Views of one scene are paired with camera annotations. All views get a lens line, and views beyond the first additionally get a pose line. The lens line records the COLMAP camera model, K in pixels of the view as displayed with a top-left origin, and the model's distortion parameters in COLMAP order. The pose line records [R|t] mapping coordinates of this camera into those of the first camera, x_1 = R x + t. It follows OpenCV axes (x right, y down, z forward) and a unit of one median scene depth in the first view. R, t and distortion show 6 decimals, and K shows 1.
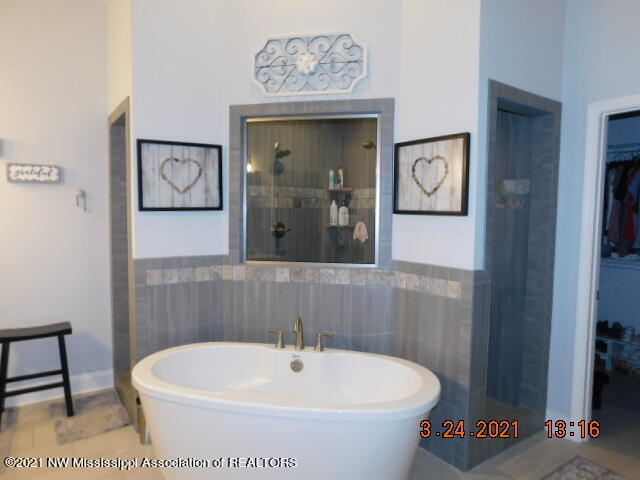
lens RADIAL K [[427.1, 0, 318.6], [0, 427.1, 243.0], [0, 0, 1]] dist [-0.072060, 0.072950]
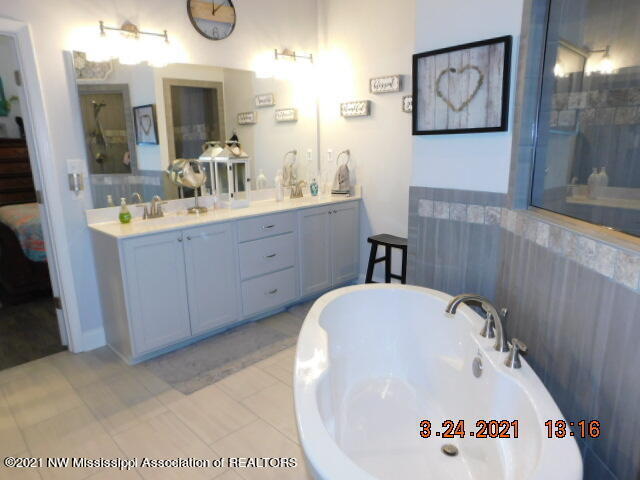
lens RADIAL K [[427.1, 0, 318.6], [0, 427.1, 243.0], [0, 0, 1]] dist [-0.072060, 0.072950]
pose [[0.183848, 0.212273, -0.959761, 0.461567], [-0.055693, 0.977085, 0.205436, -0.021761], [0.981376, 0.015683, 0.191457, 0.582238]]
